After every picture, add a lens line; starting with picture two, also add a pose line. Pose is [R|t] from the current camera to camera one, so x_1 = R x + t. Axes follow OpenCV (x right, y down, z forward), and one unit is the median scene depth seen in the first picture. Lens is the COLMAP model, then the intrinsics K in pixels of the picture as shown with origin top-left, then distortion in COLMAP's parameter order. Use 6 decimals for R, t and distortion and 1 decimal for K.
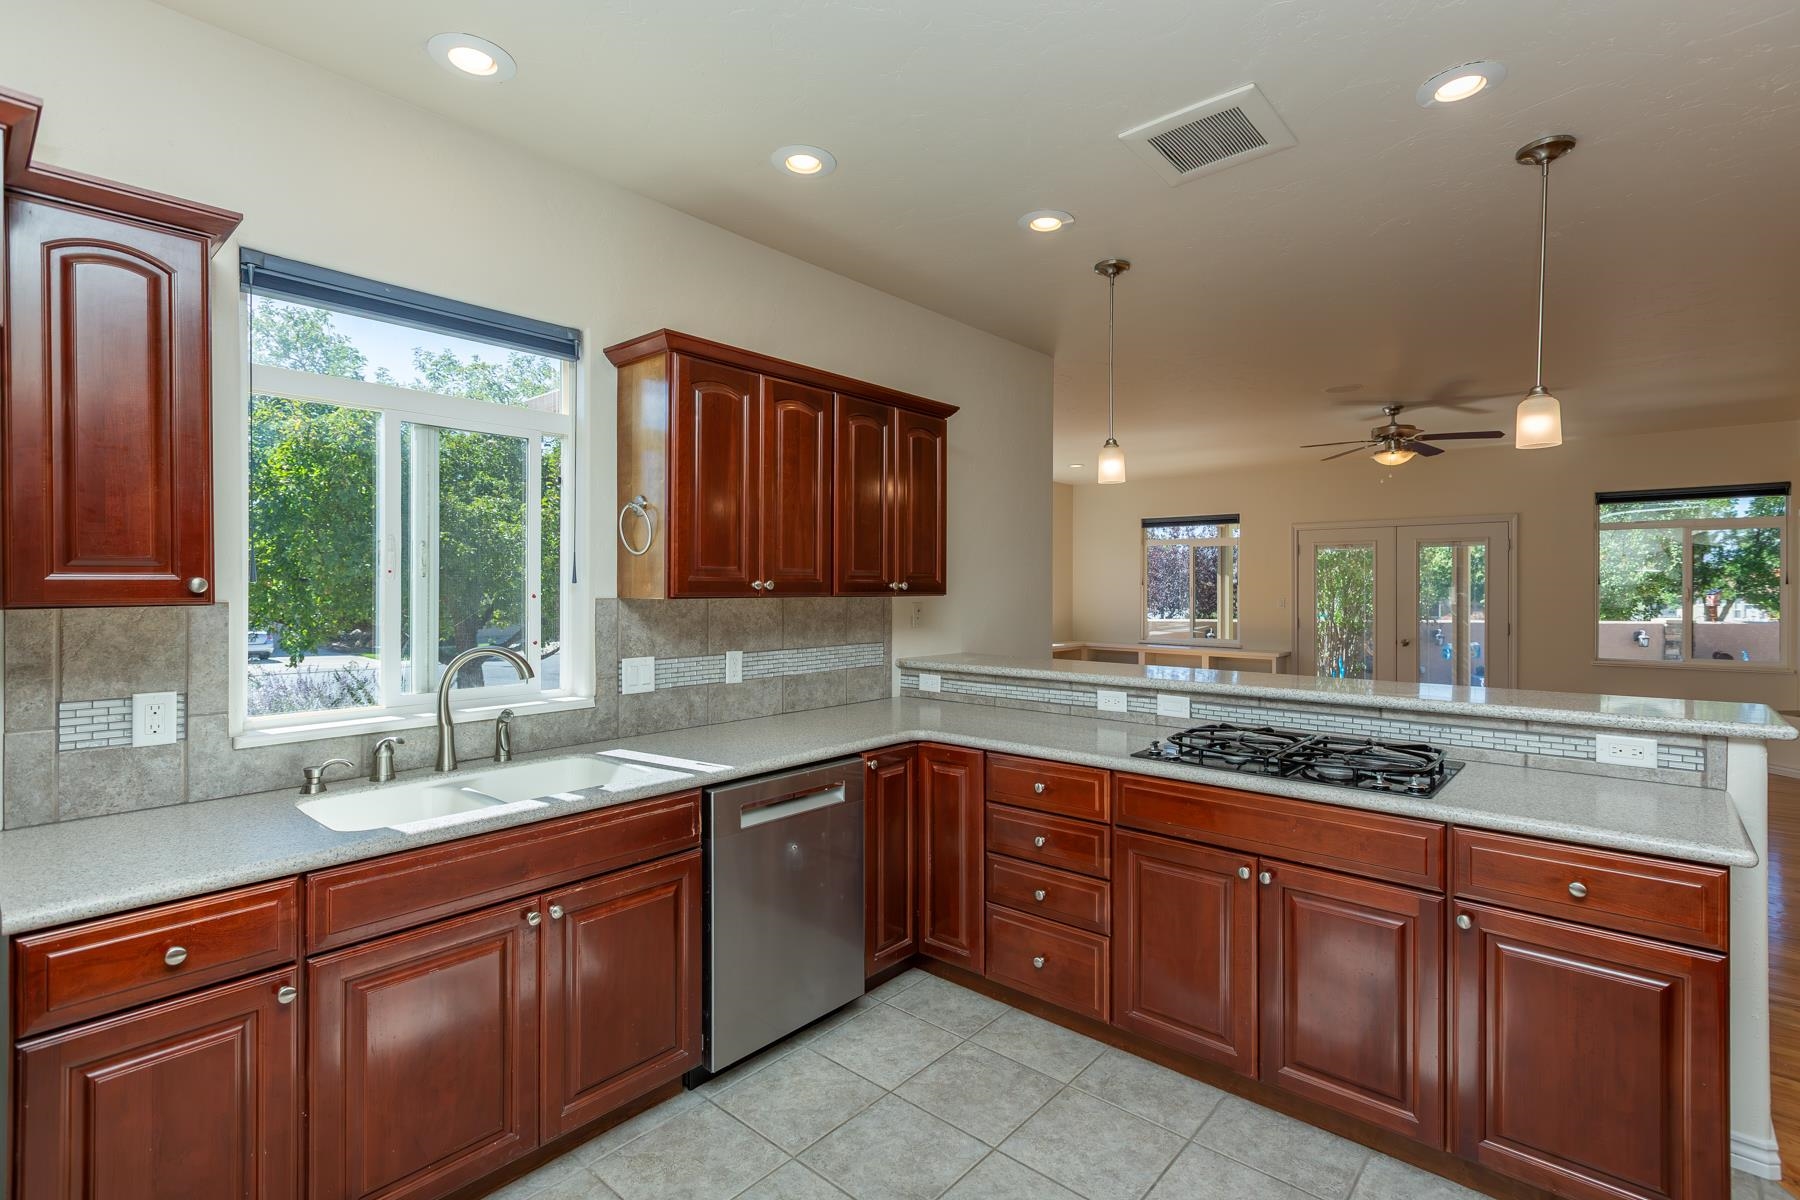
lens RADIAL K [[825.4, 0, 906.2], [0, 825.4, 590.7], [0, 0, 1]] dist [0.006377, -0.000848]
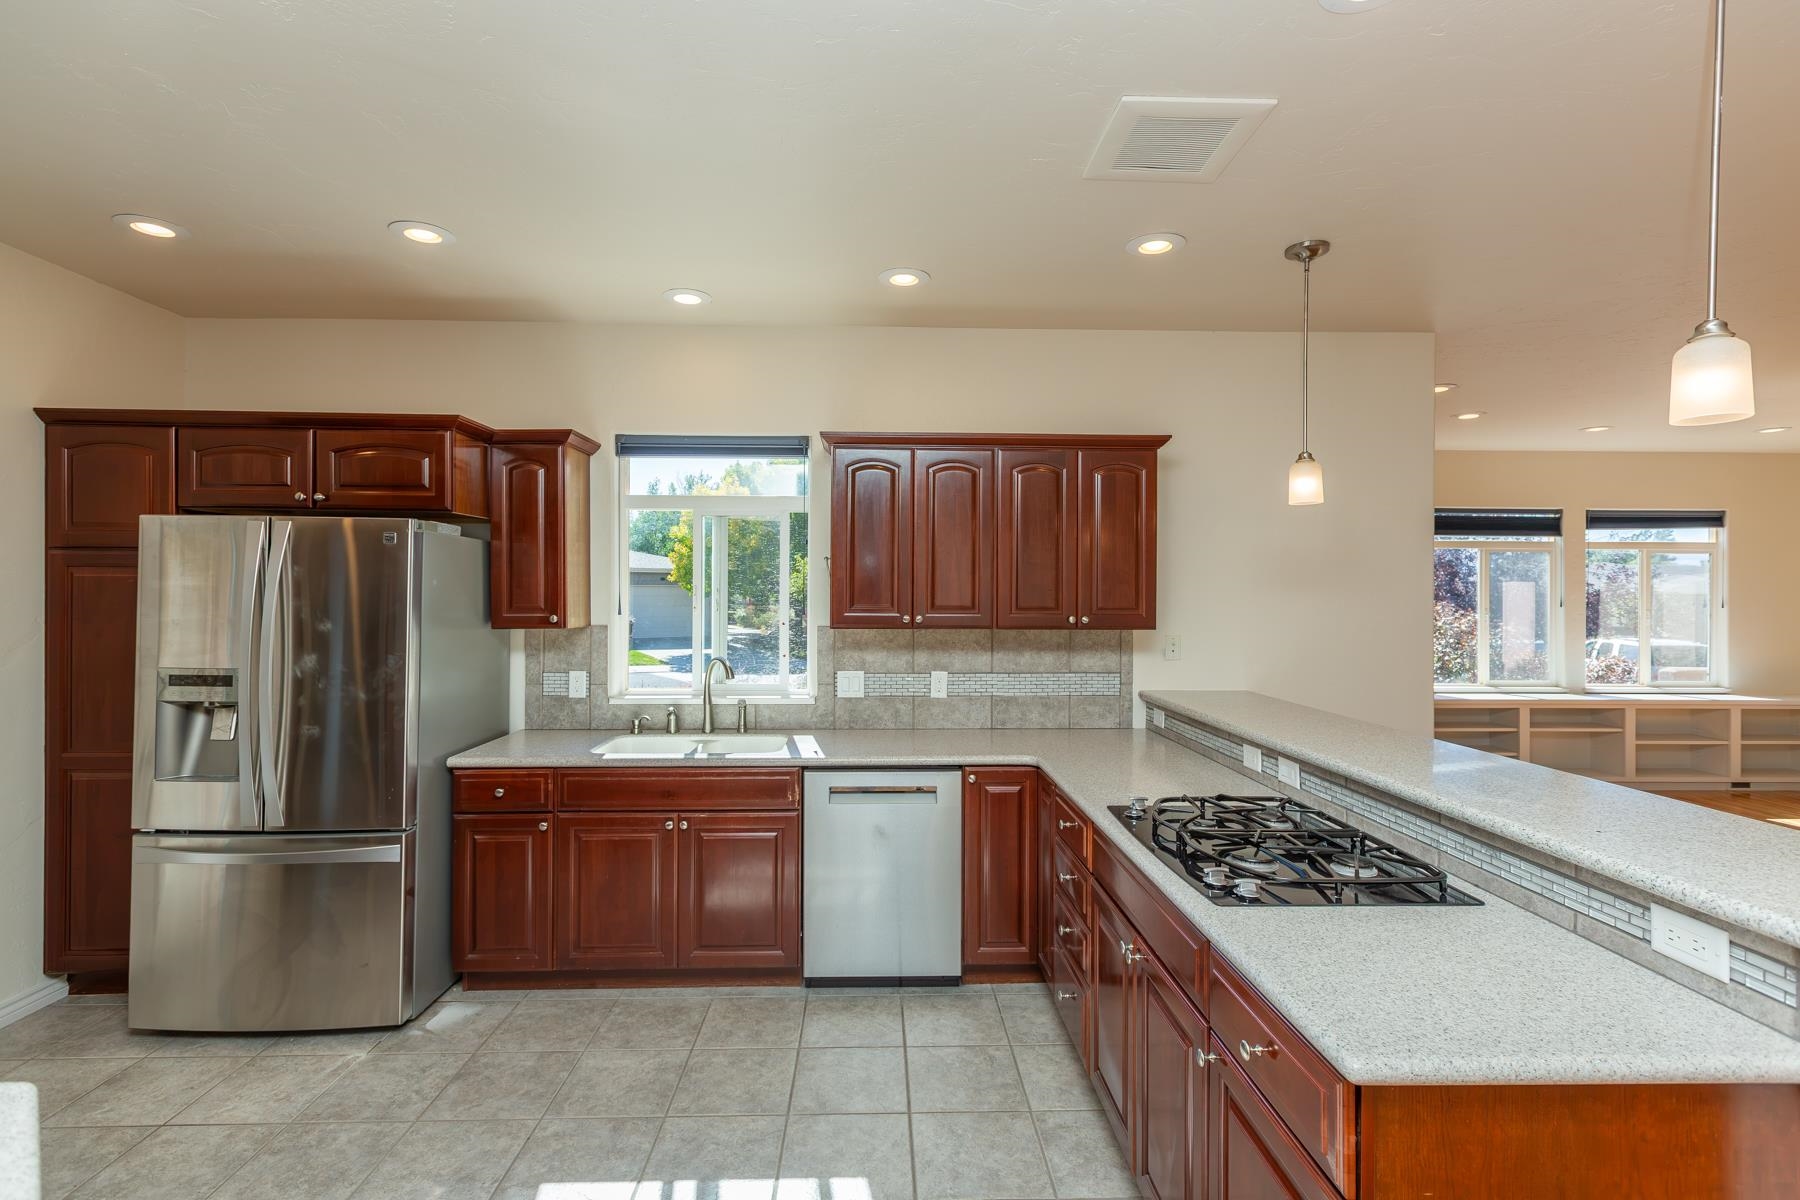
lens RADIAL K [[825.4, 0, 905.1], [0, 825.4, 596.3], [0, 0, 1]] dist [0.006377, -0.000848]
pose [[0.687526, 0.002641, -0.726155, 0.738993], [-0.007215, 0.999969, -0.003195, -0.038056], [0.726124, 0.007436, 0.687524, 0.148355]]
